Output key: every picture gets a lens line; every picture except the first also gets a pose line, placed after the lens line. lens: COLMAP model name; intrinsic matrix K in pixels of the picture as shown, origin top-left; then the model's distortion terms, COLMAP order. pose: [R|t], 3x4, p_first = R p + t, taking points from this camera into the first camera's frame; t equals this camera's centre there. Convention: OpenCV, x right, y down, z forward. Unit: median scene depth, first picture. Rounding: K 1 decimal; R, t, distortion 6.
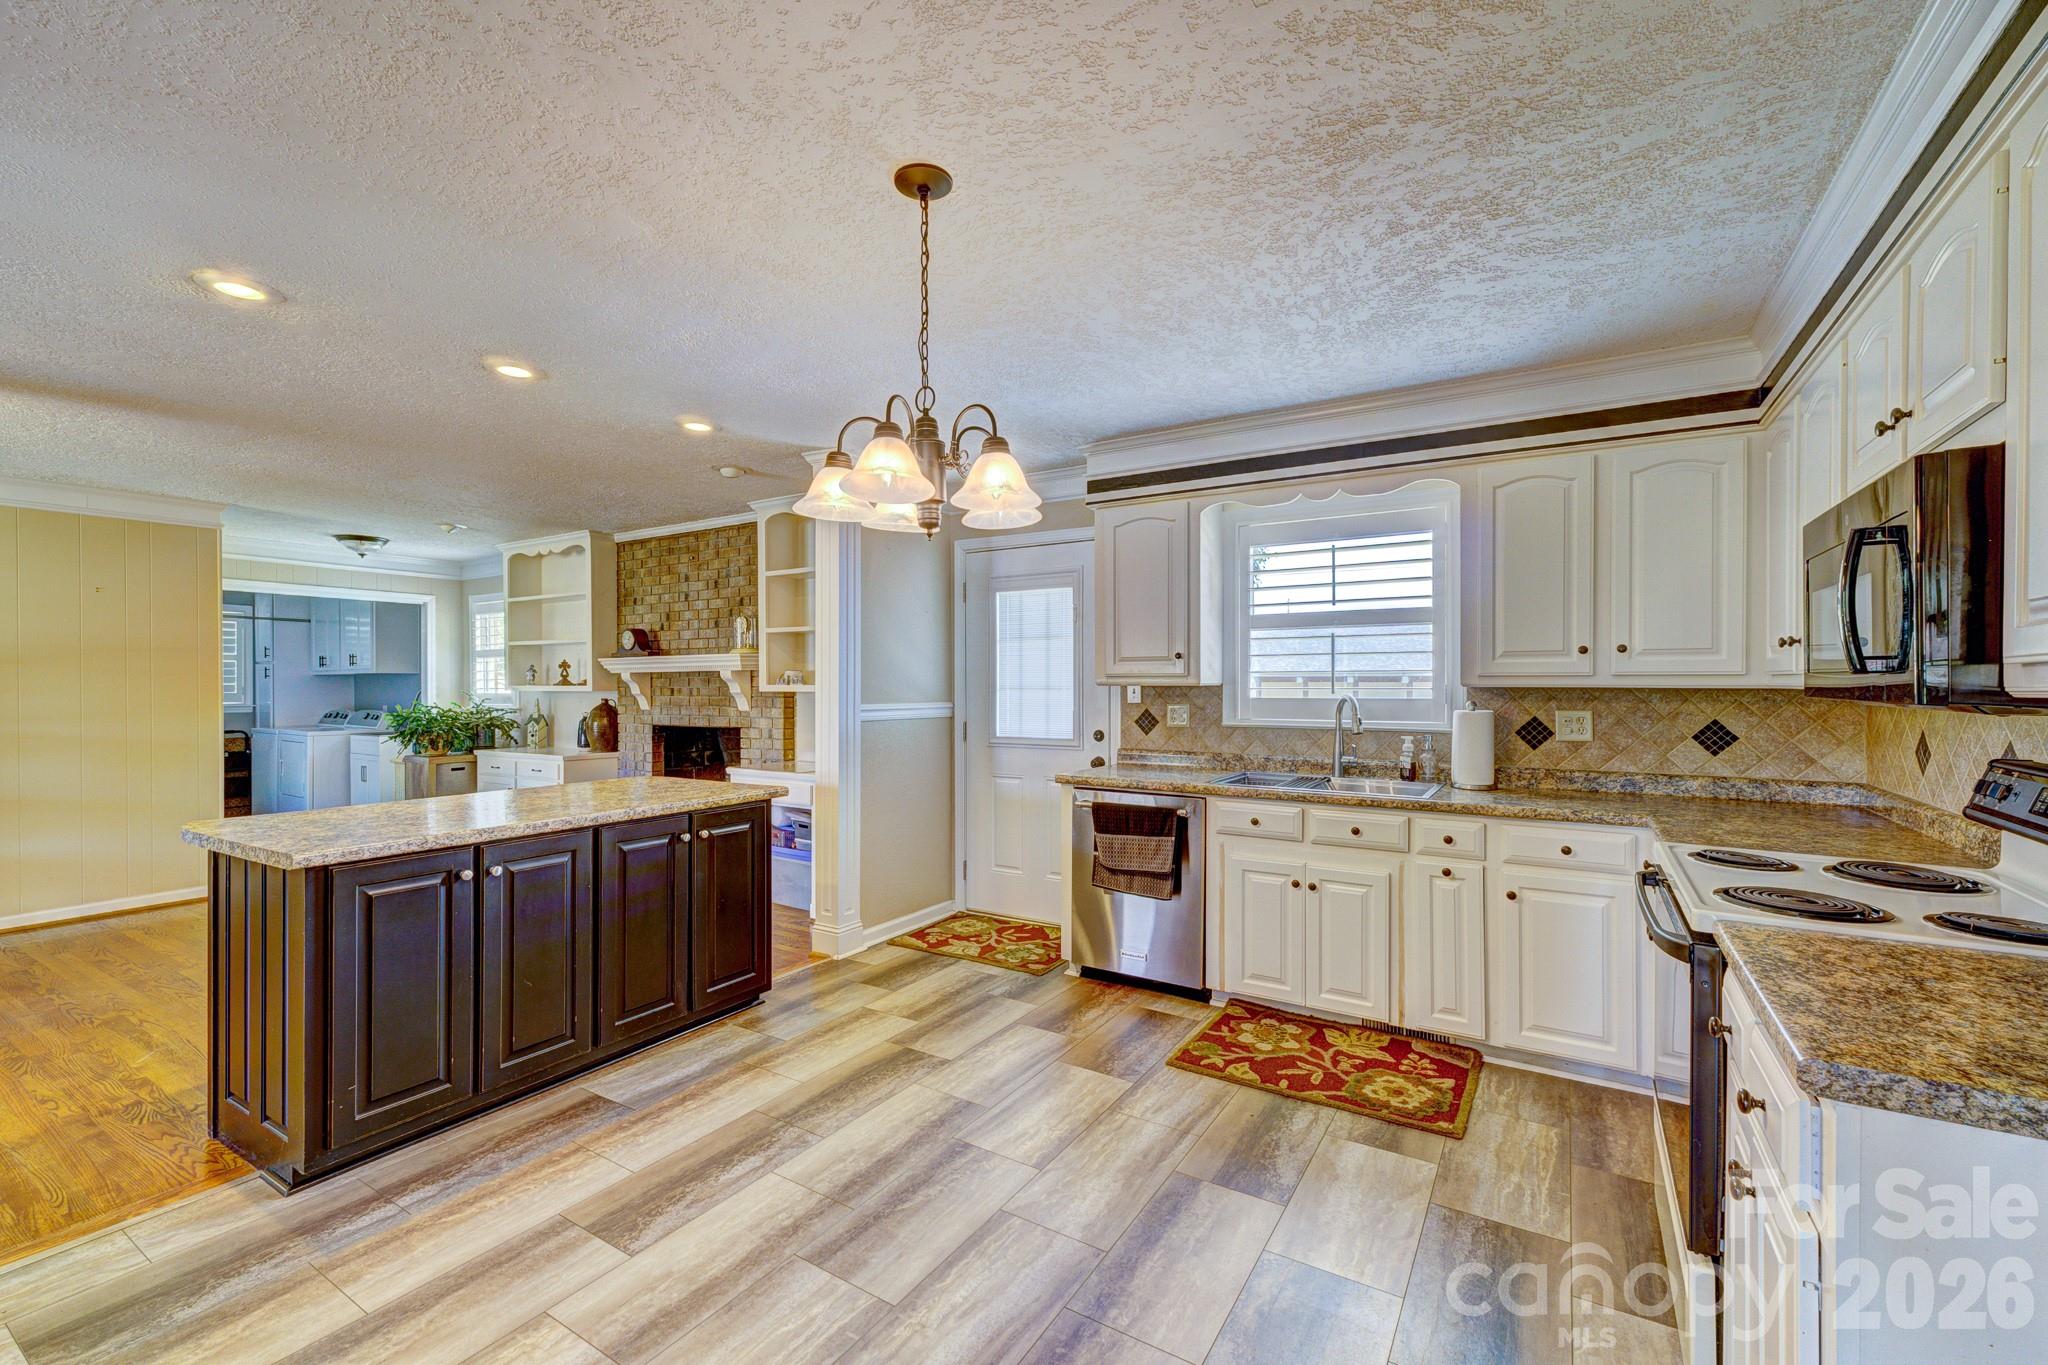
lens RADIAL K [[856.4, 0, 1031.7], [0, 856.4, 698.0], [0, 0, 1]] dist [0.009410, 0.000041]
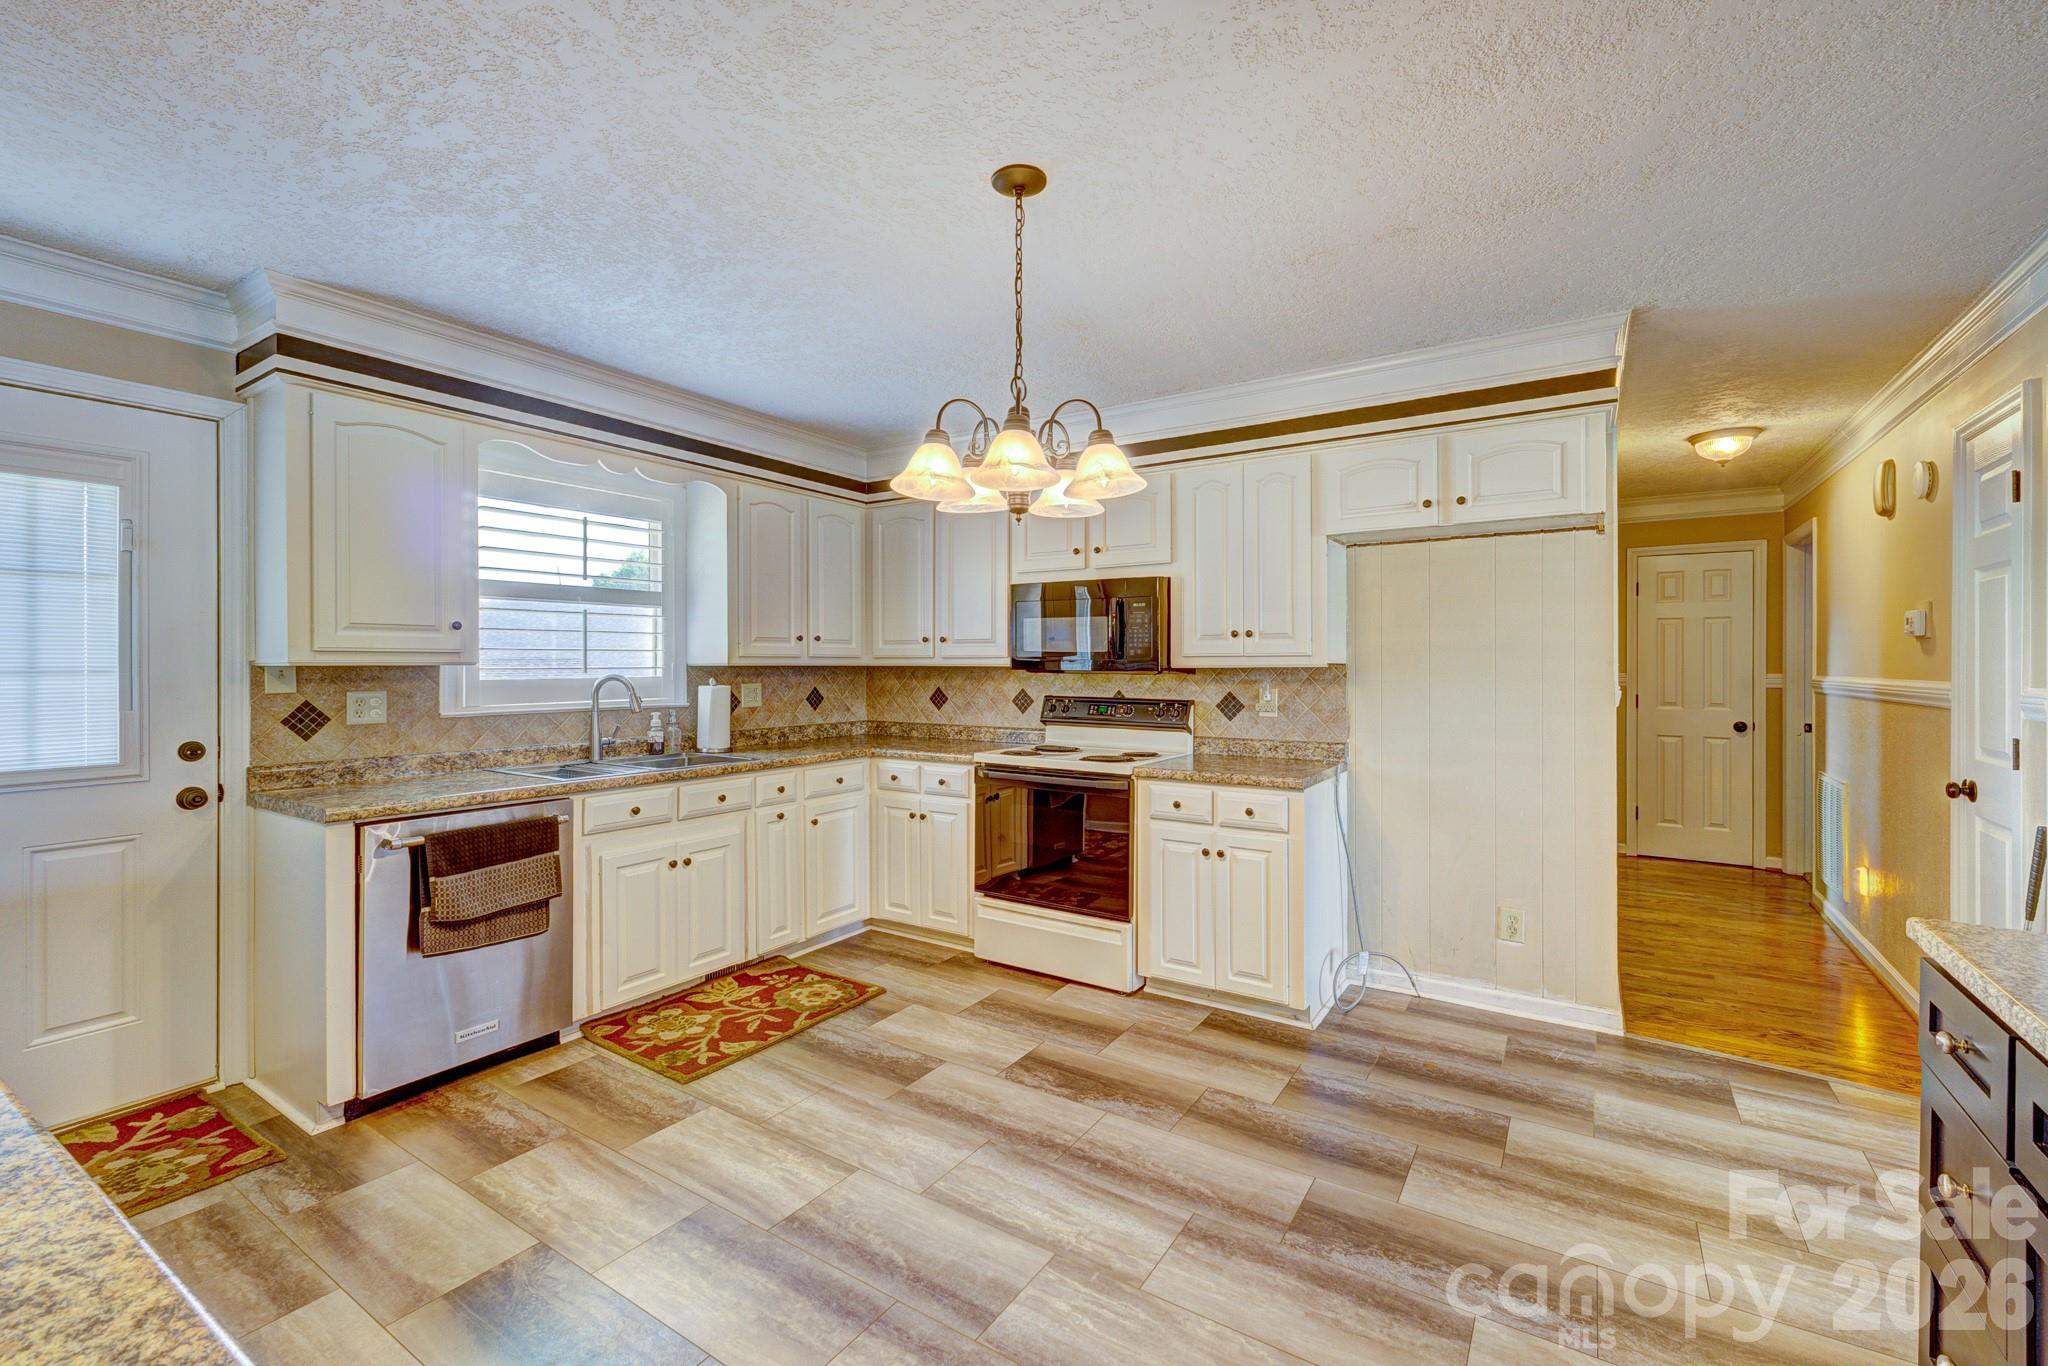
lens RADIAL K [[867.4, 0, 1026.0], [0, 867.4, 673.6], [0, 0, 1]] dist [0.007852, -0.000313]
pose [[0.023698, -0.011238, 0.999656, -0.672705], [0.017192, 0.999794, 0.010832, -0.007574], [-0.999571, 0.016929, 0.023886, 0.553344]]
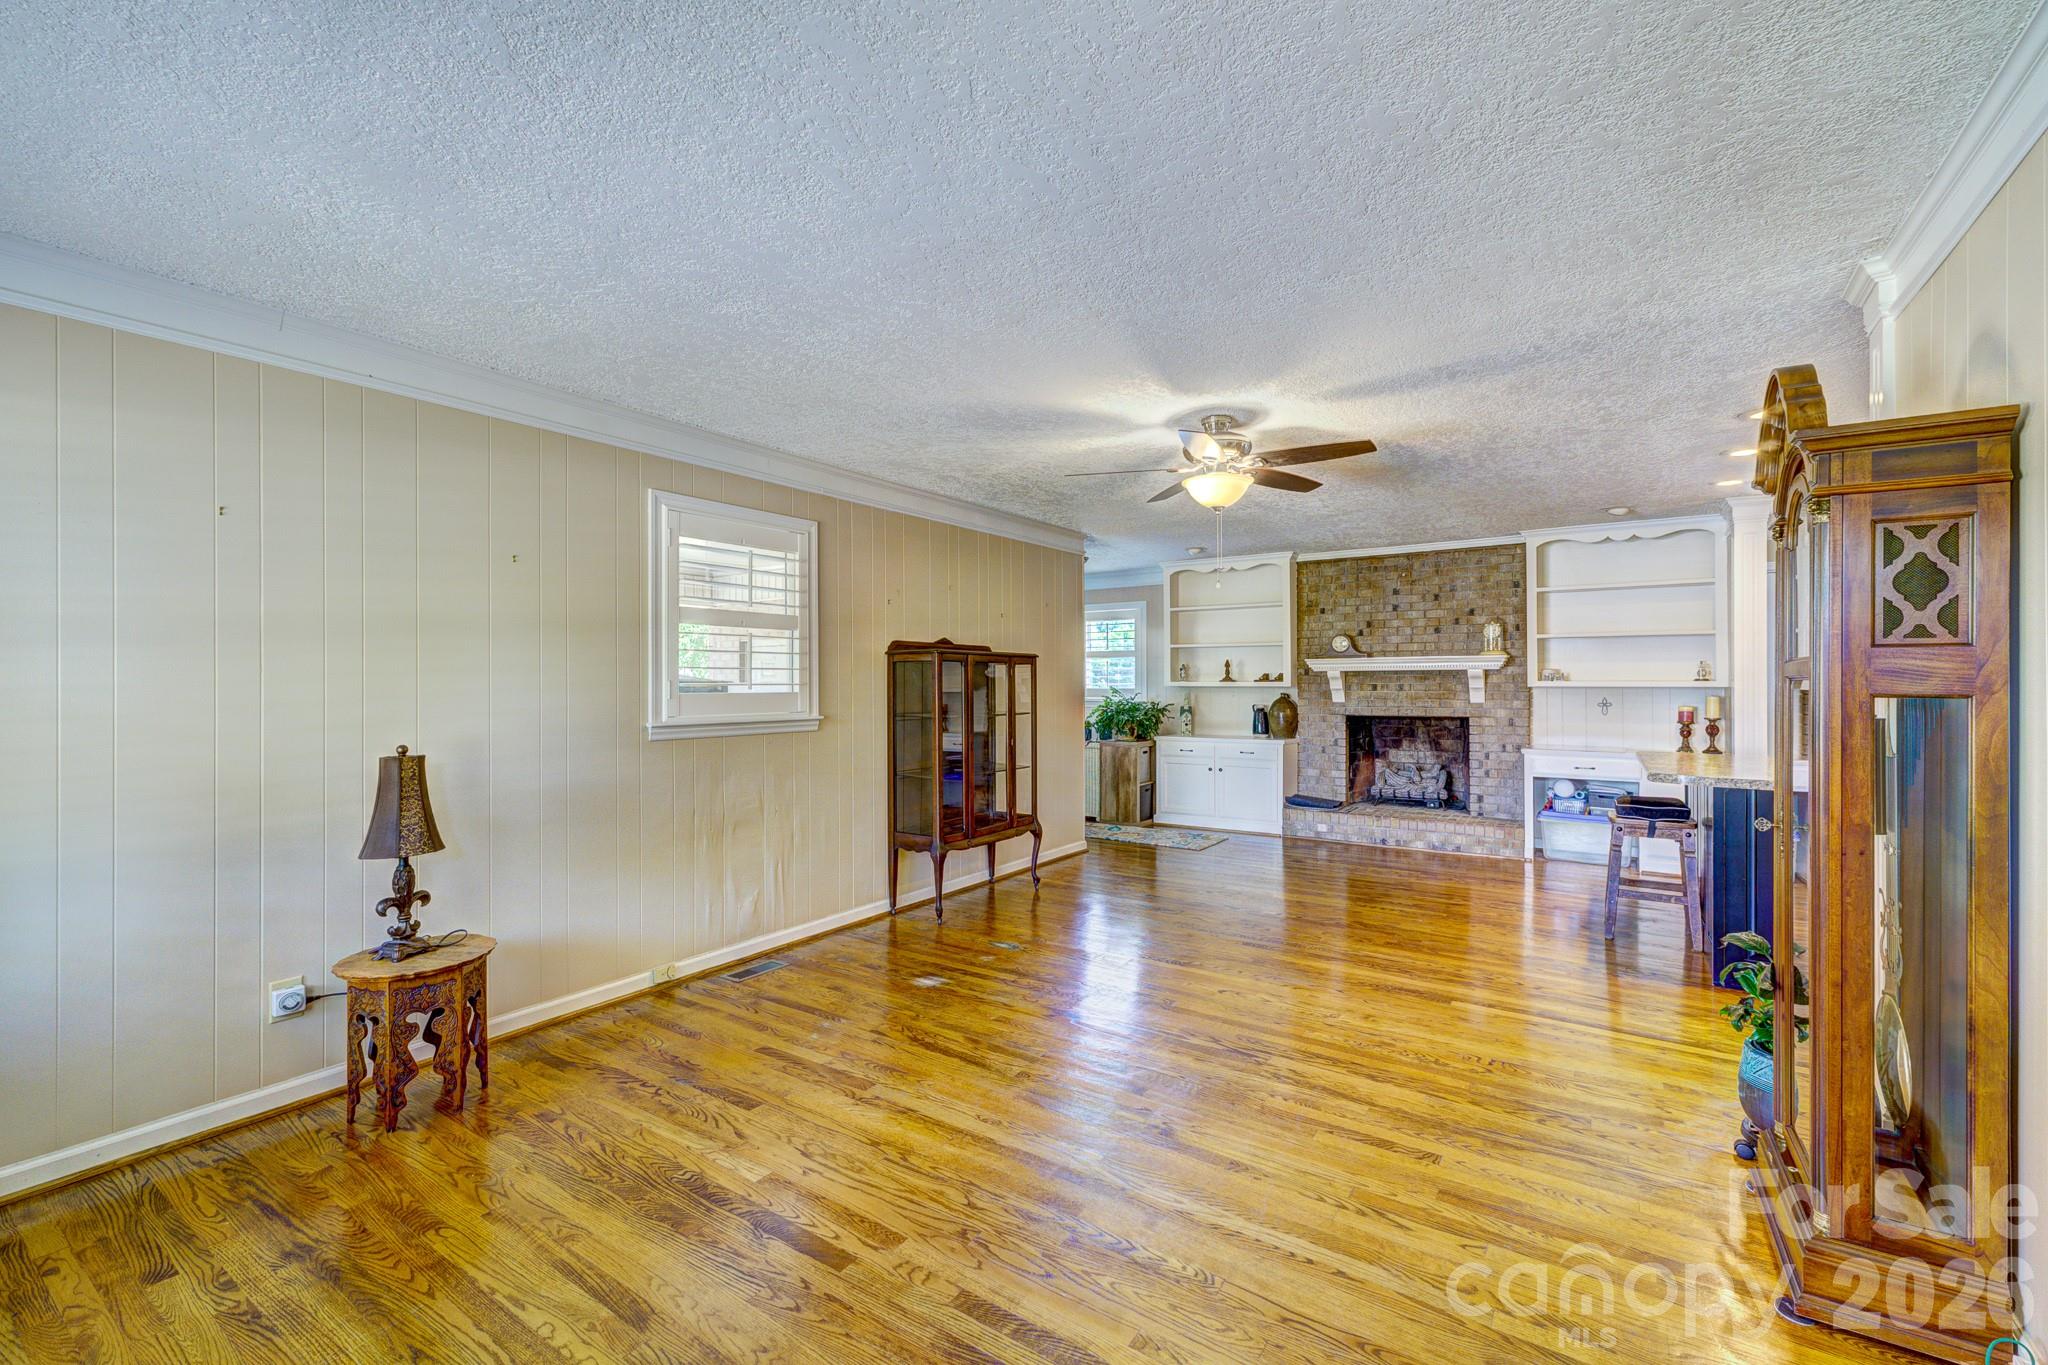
lens RADIAL K [[867.4, 0, 1026.0], [0, 867.4, 673.1], [0, 0, 1]] dist [0.007852, -0.000313]
pose [[0.999165, 0.001541, -0.040817, -1.572022], [-0.002683, 0.999606, -0.027946, 0.015810], [0.040758, 0.028032, 0.998776, -0.415239]]
